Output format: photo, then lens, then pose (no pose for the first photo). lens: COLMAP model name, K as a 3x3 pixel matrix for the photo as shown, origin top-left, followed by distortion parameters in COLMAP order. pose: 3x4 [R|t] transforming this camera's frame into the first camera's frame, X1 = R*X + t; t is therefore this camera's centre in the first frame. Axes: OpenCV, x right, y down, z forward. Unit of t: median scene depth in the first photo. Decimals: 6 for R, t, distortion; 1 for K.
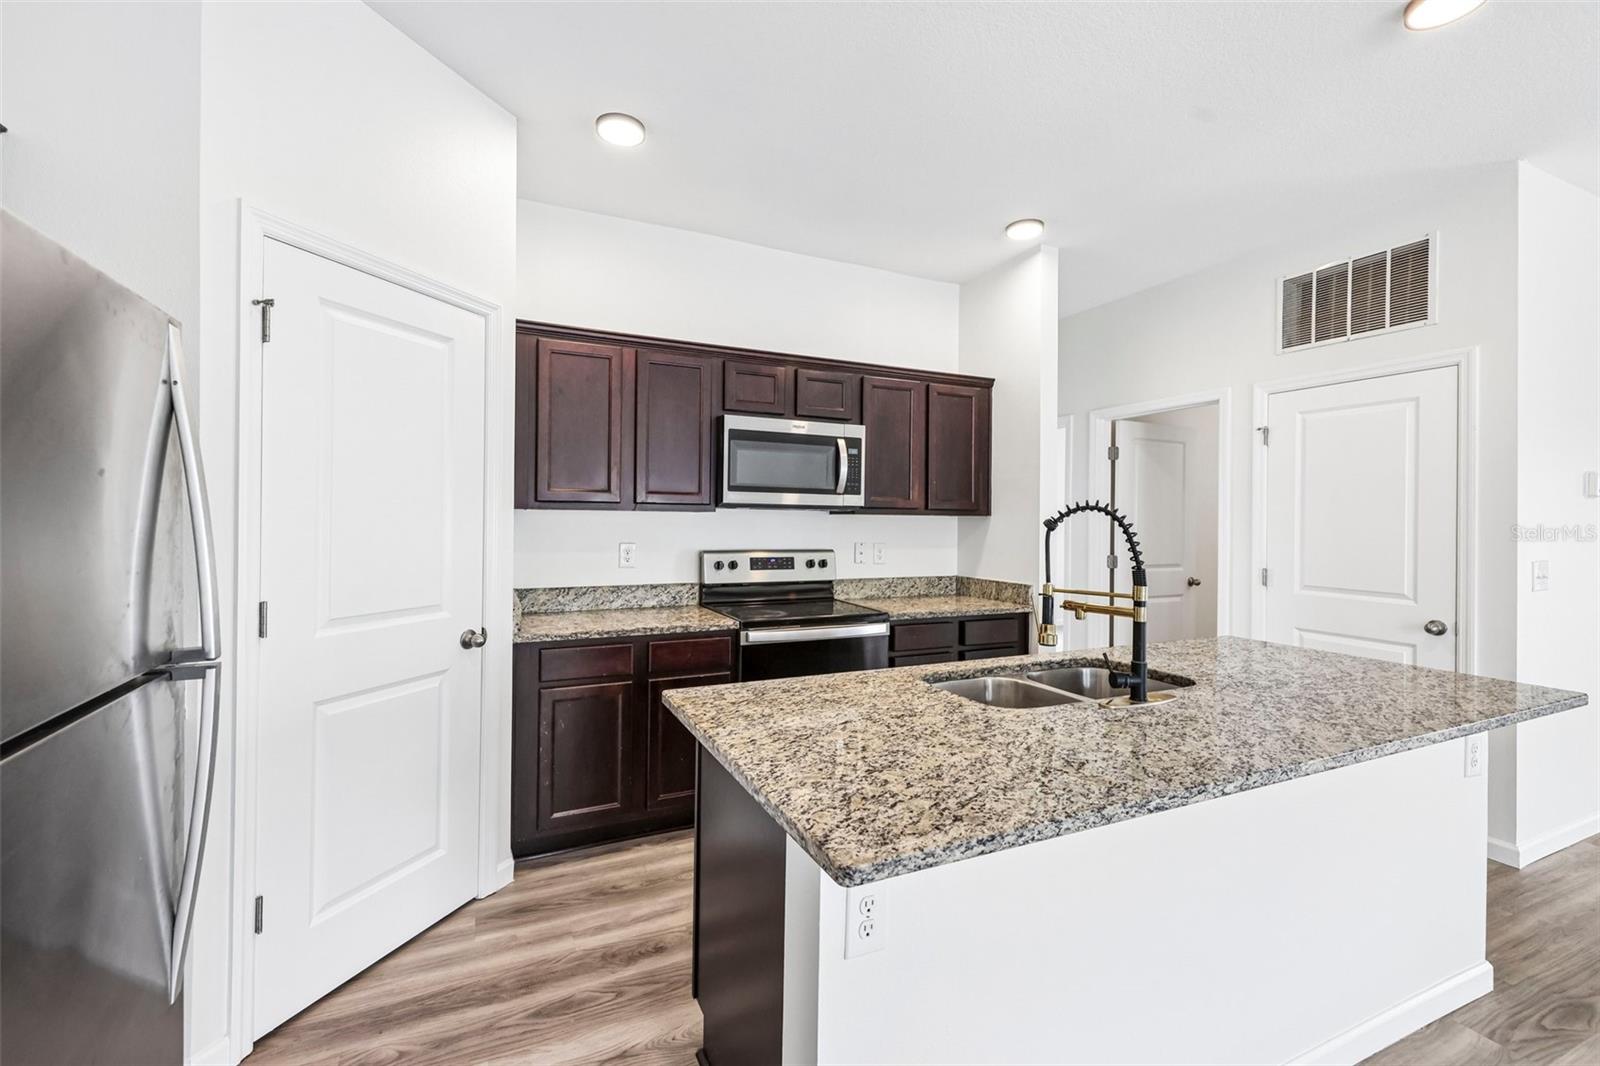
lens RADIAL K [[679.2, 0, 800.0], [0, 679.2, 533.0], [0, 0, 1]] dist [0.023200, -0.006795]
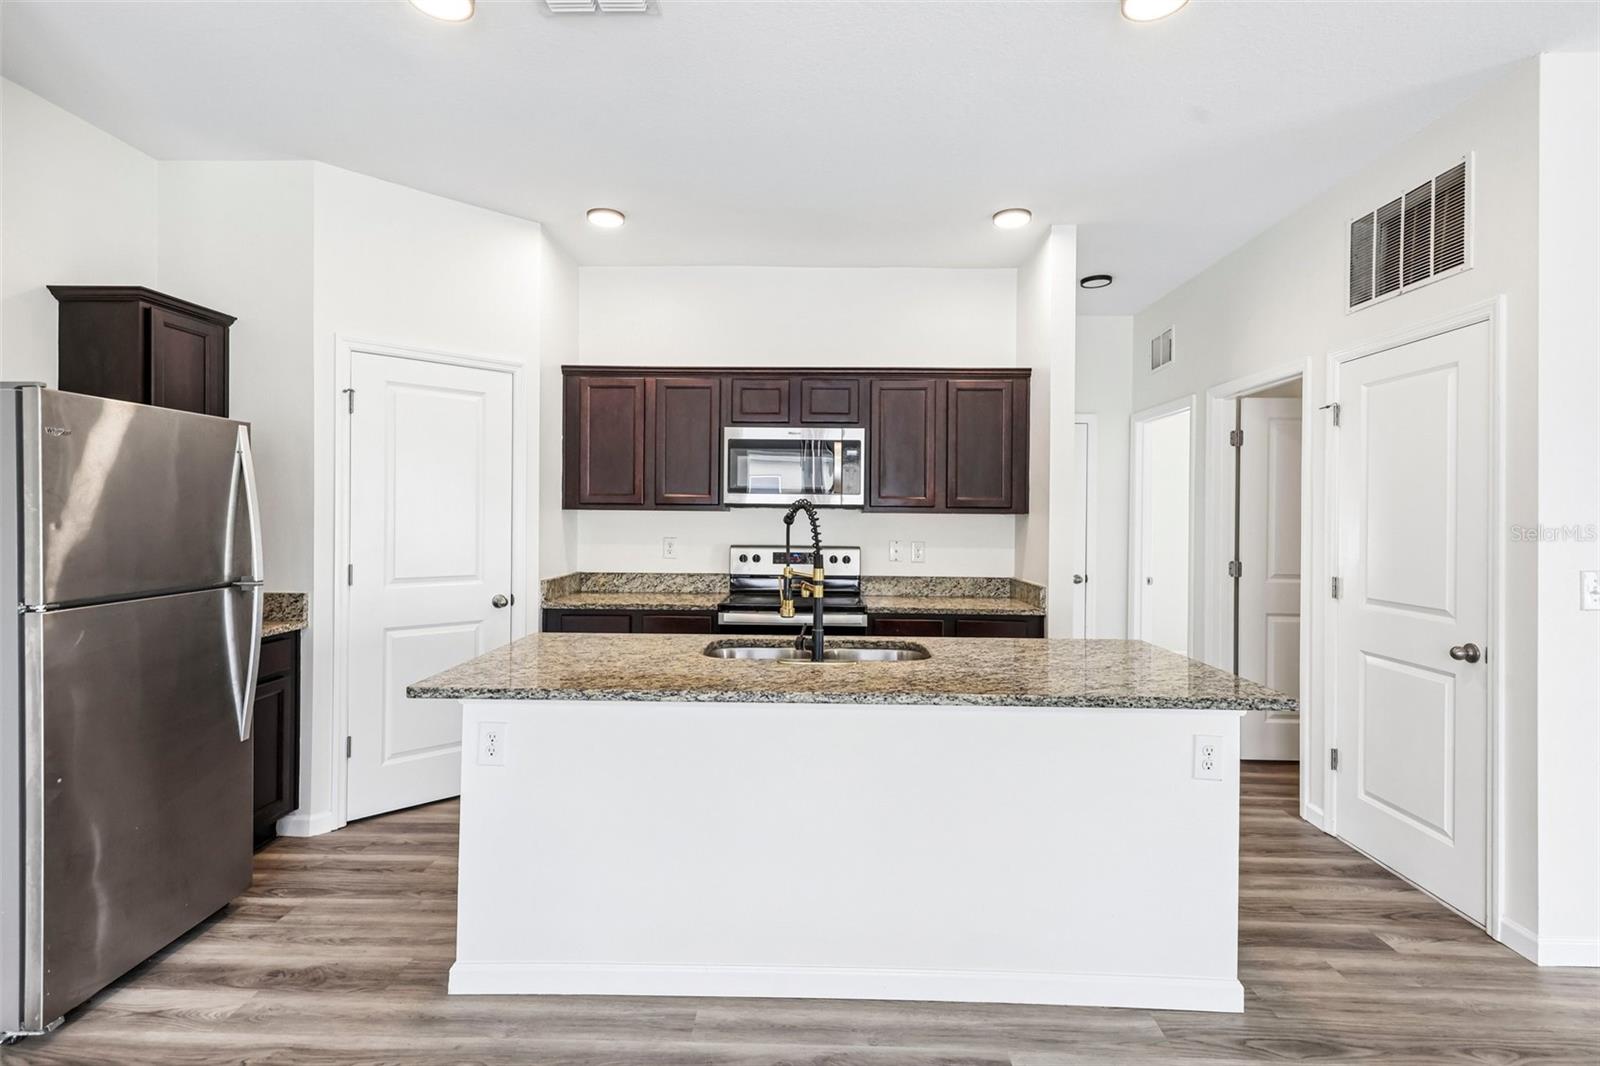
lens RADIAL K [[807.4, 0, 794.0], [0, 807.4, 534.6], [0, 0, 1]] dist [0.025808, -0.000529]
pose [[0.895891, 0.008060, -0.444201, 0.605067], [-0.009488, 0.999954, -0.000993, 0.009625], [0.444172, 0.005105, 0.895927, -0.178391]]
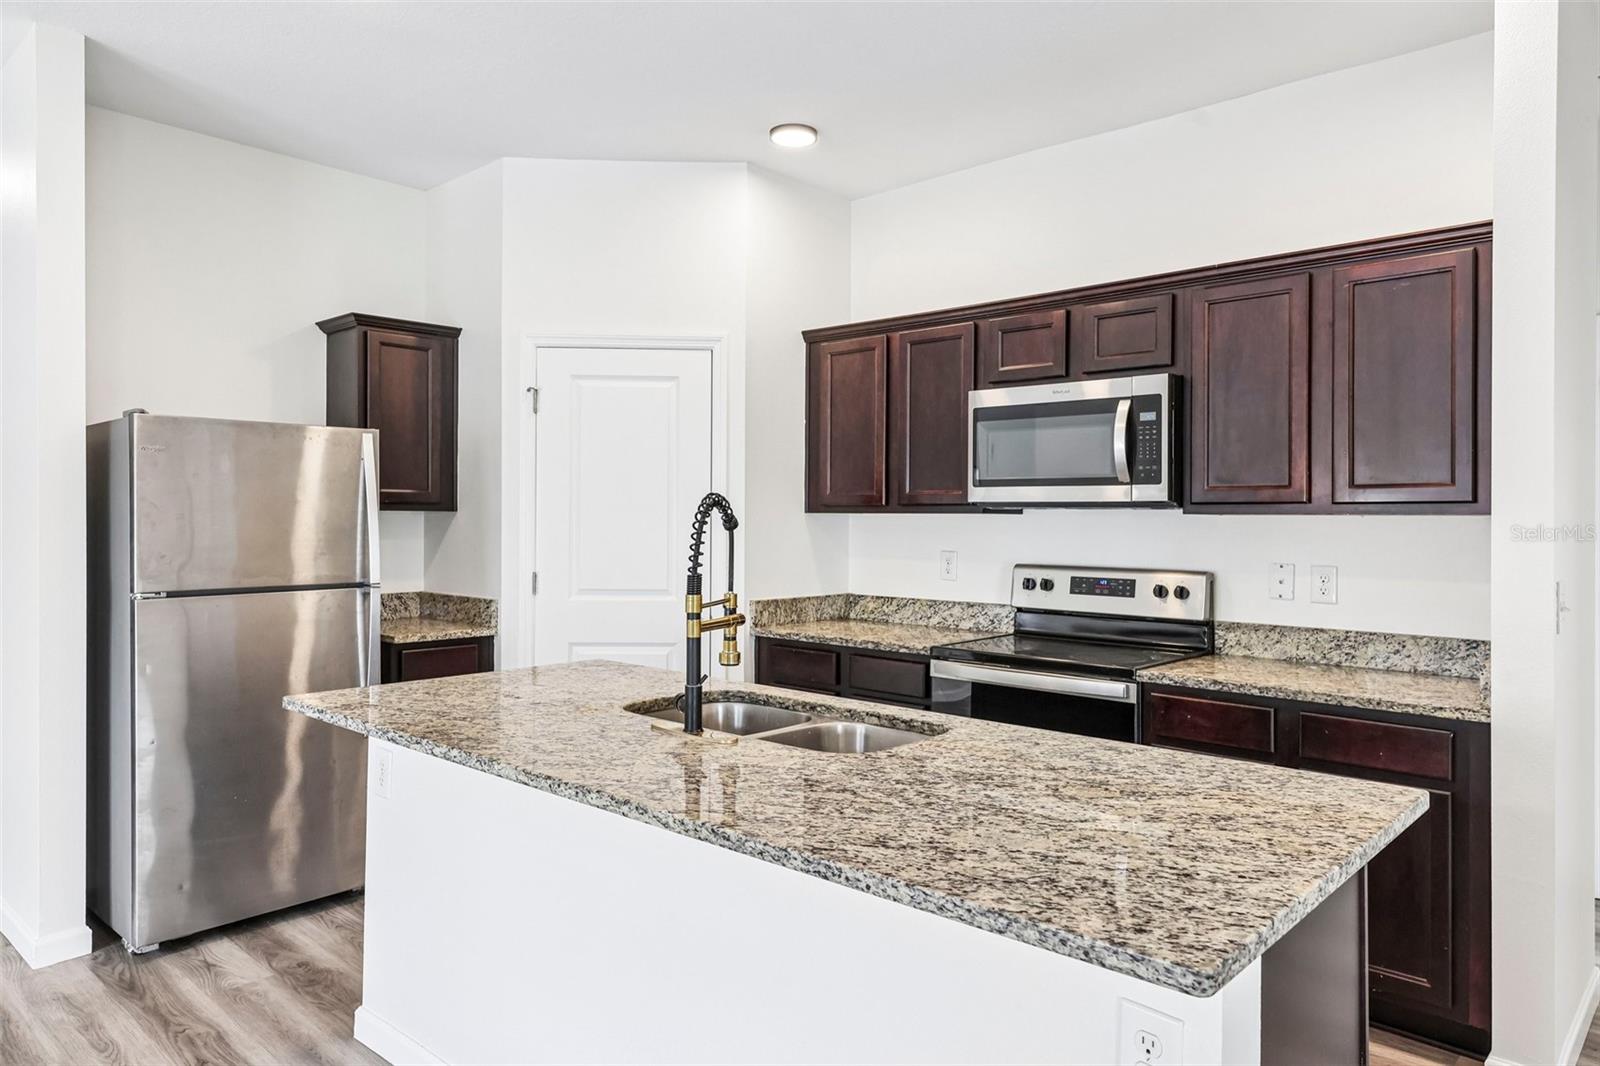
lens RADIAL K [[1041.1, 0, 778.9], [0, 1041.1, 538.8], [0, 0, 1]] dist [0.033908, 0.000587]
pose [[0.370549, 0.009973, -0.928760, 0.941045], [-0.023209, 0.999730, 0.001475, 0.002523], [0.928523, 0.021009, 0.370680, 0.339716]]
